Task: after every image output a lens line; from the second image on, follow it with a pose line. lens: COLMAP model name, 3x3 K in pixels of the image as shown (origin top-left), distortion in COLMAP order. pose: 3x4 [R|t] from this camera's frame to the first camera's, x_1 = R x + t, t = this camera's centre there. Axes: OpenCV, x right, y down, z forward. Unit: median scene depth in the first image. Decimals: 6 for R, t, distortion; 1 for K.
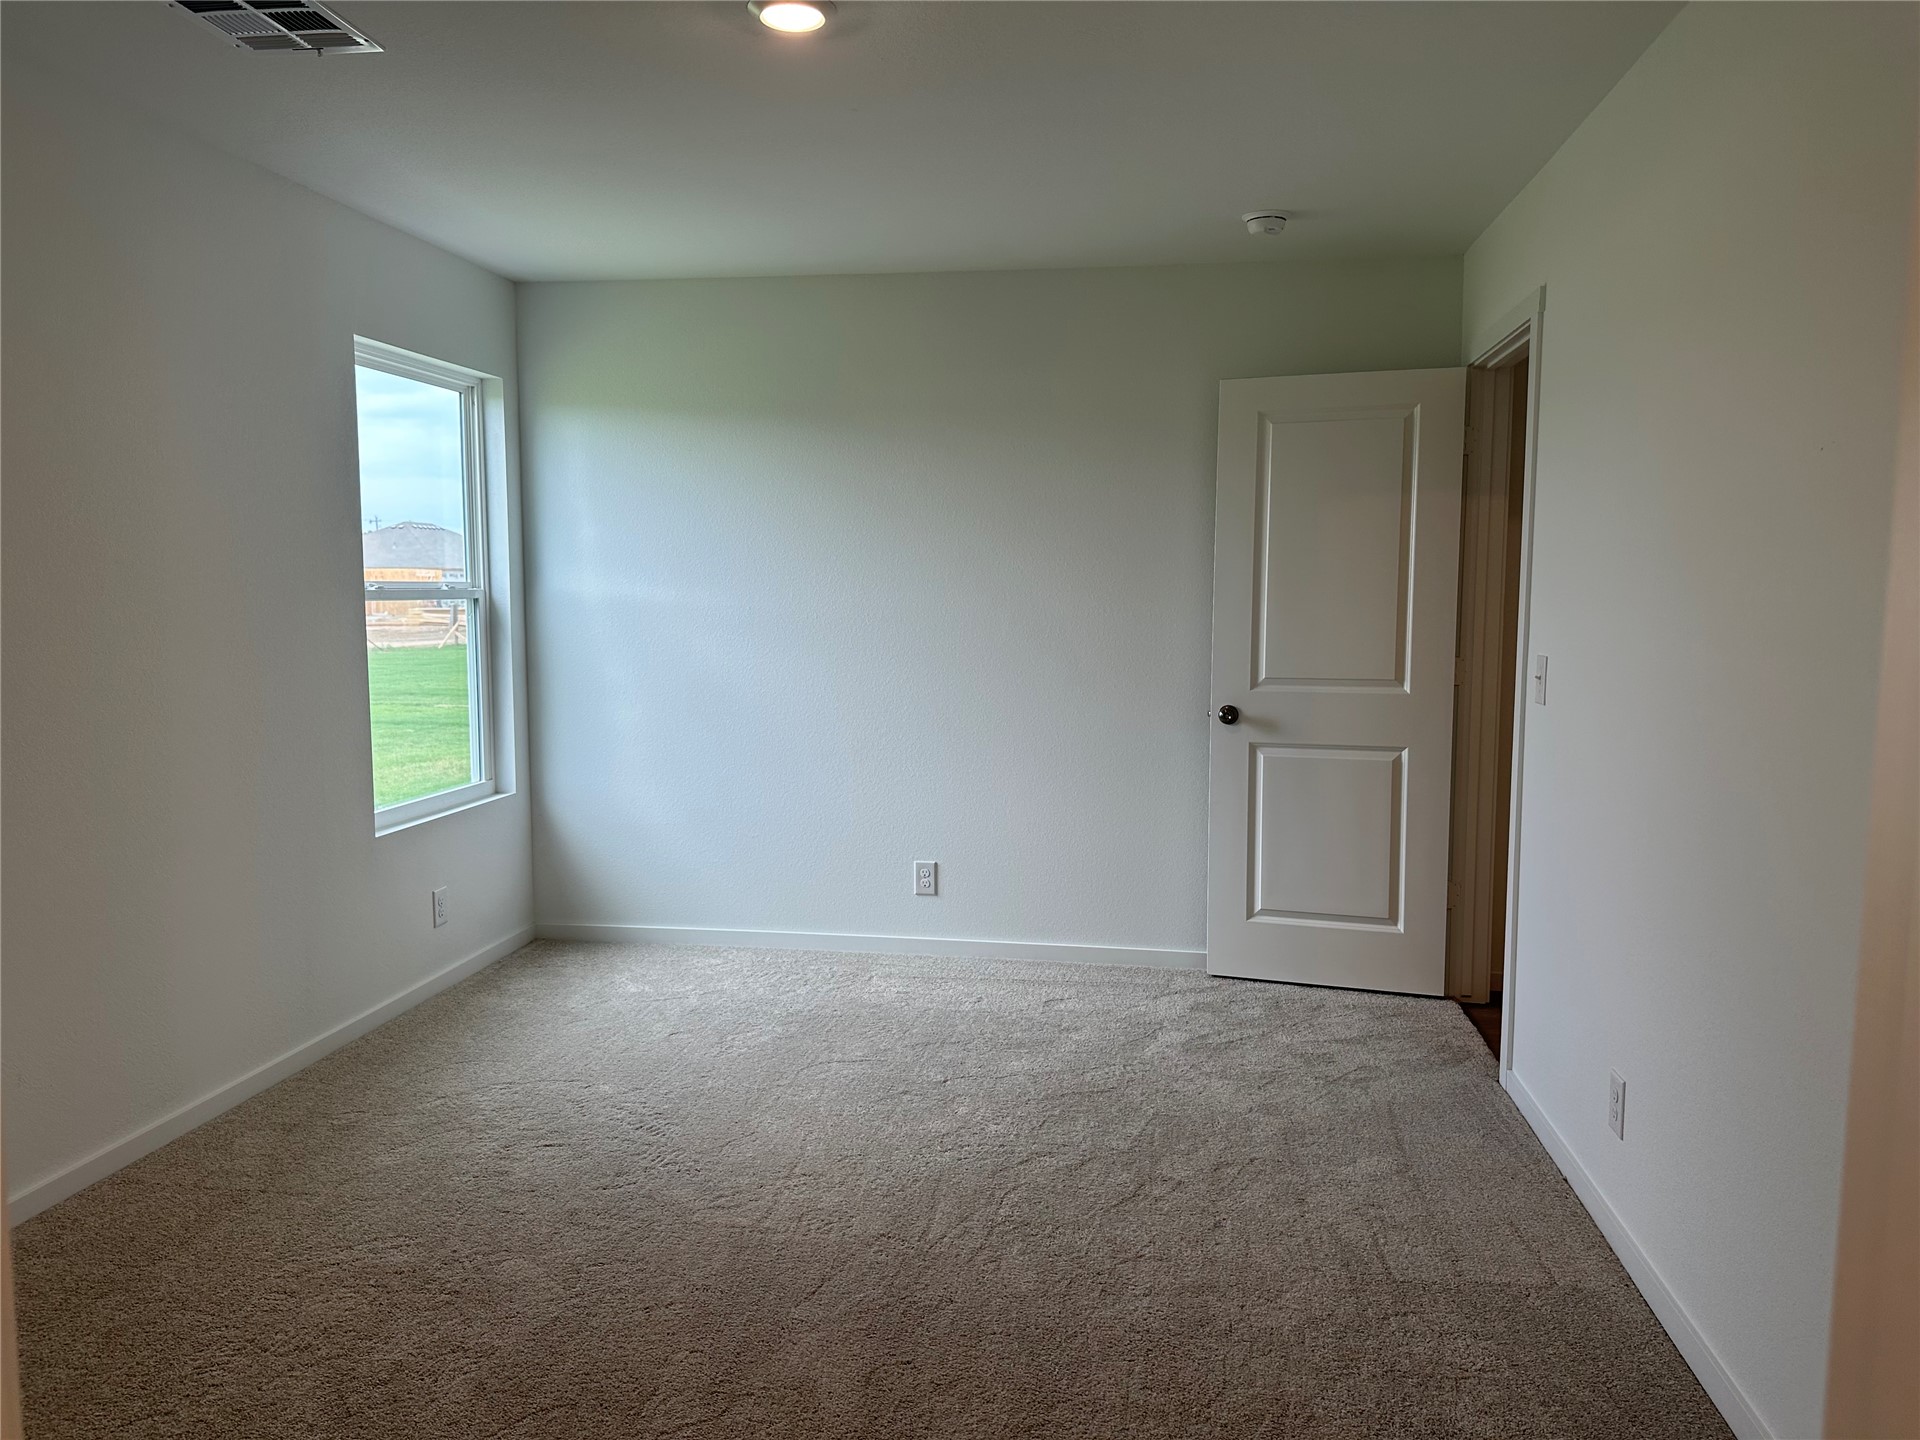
lens RADIAL K [[1351.9, 0, 954.3], [0, 1351.9, 708.8], [0, 0, 1]] dist [0.103087, -0.151680]
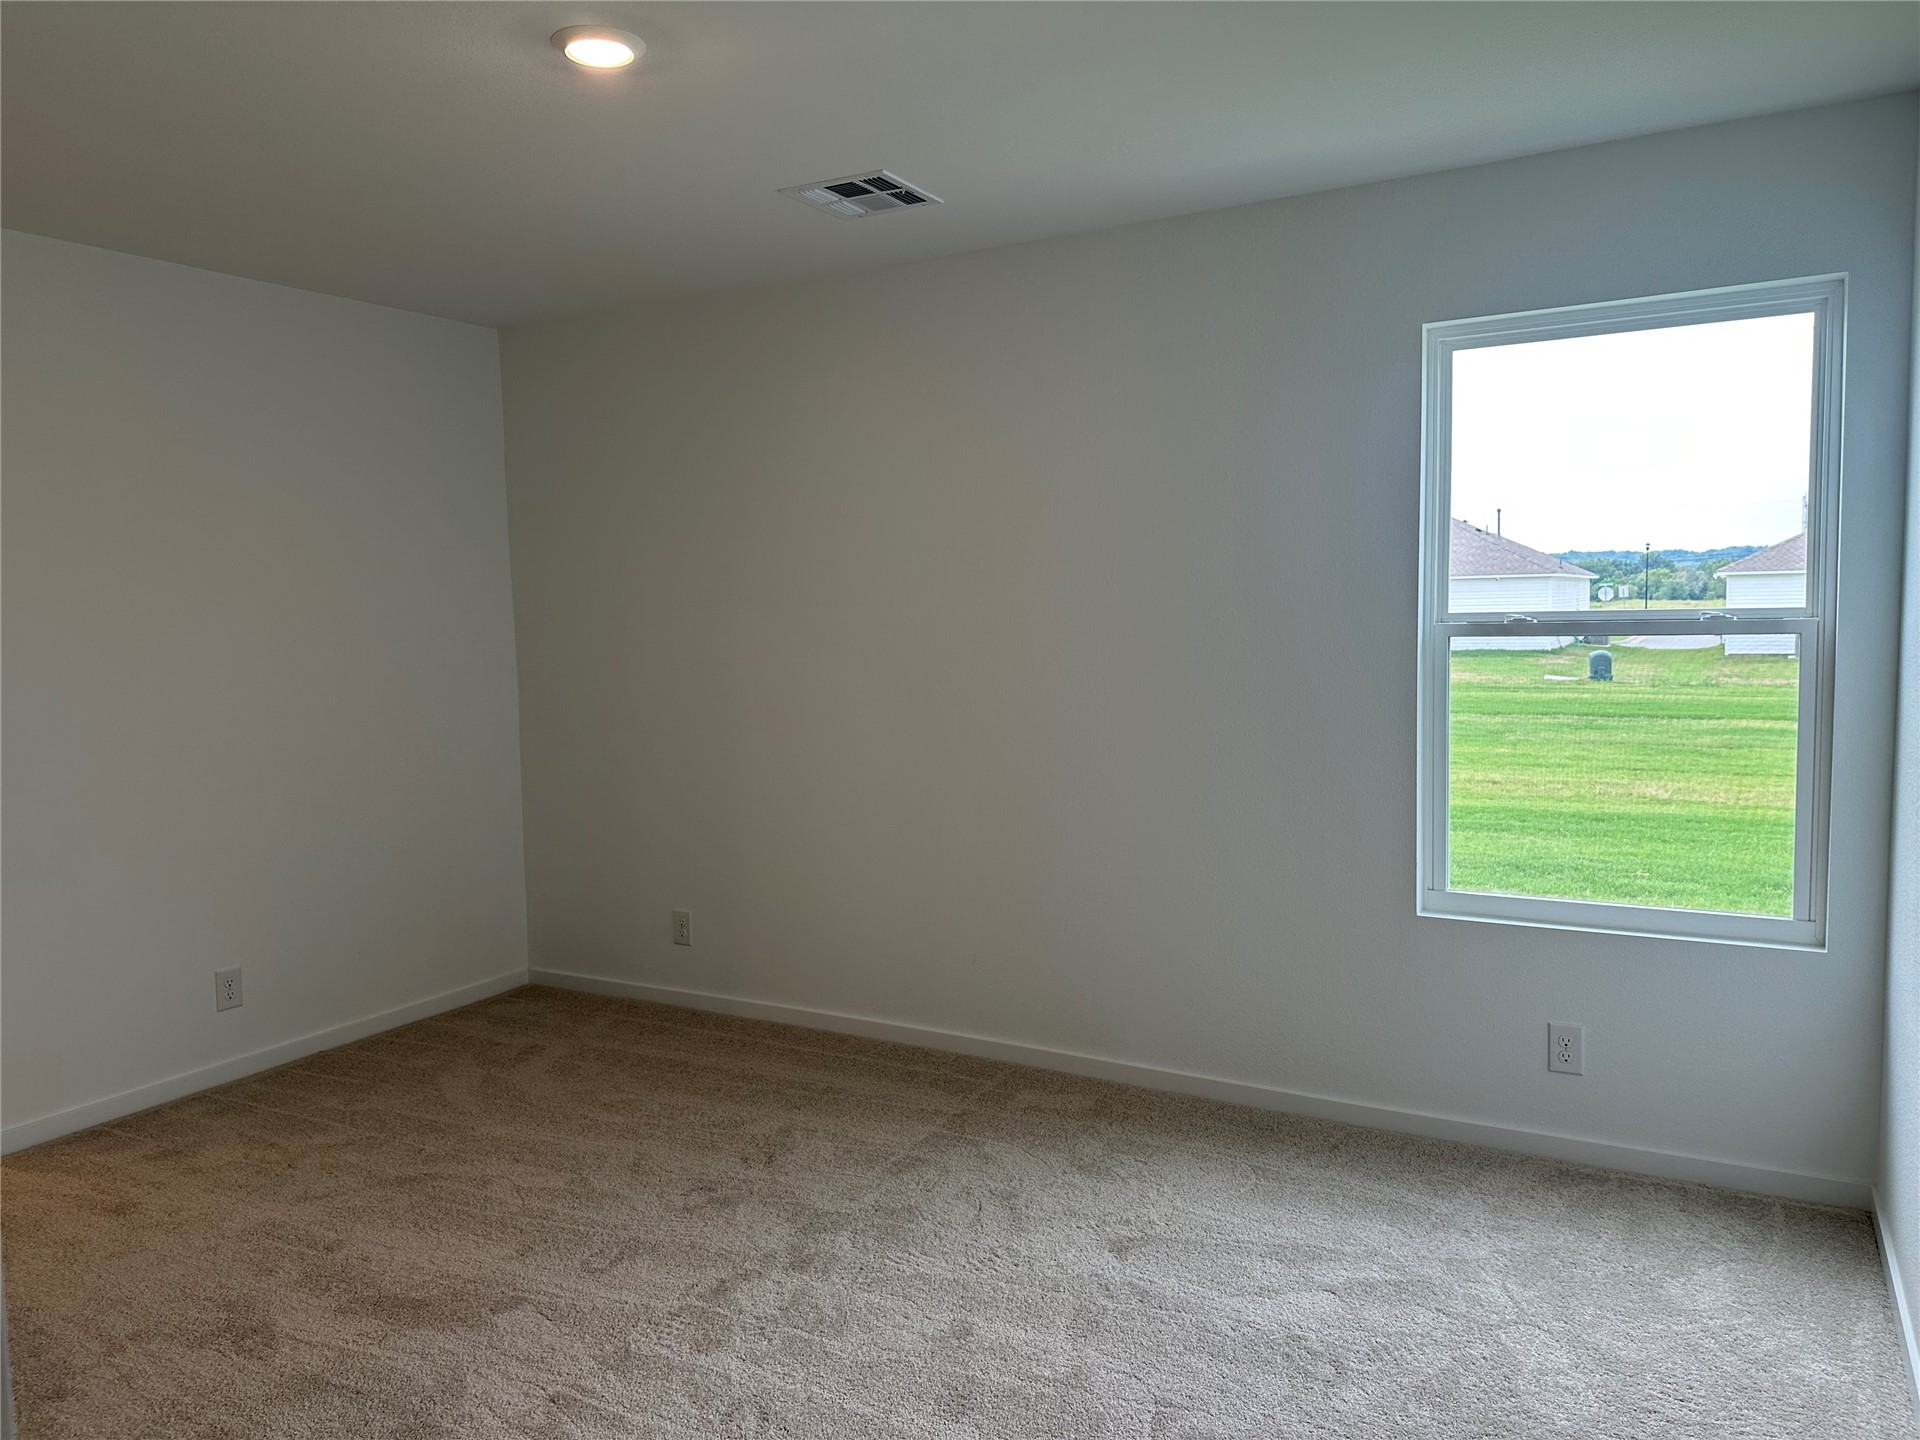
lens RADIAL K [[1351.9, 0, 954.3], [0, 1351.9, 708.8], [0, 0, 1]] dist [0.103087, -0.151680]
pose [[-0.360077, 0.072029, -0.930138, 0.420336], [-0.068929, 0.992236, 0.103521, -0.091609], [0.930373, 0.101389, -0.352316, 0.939598]]
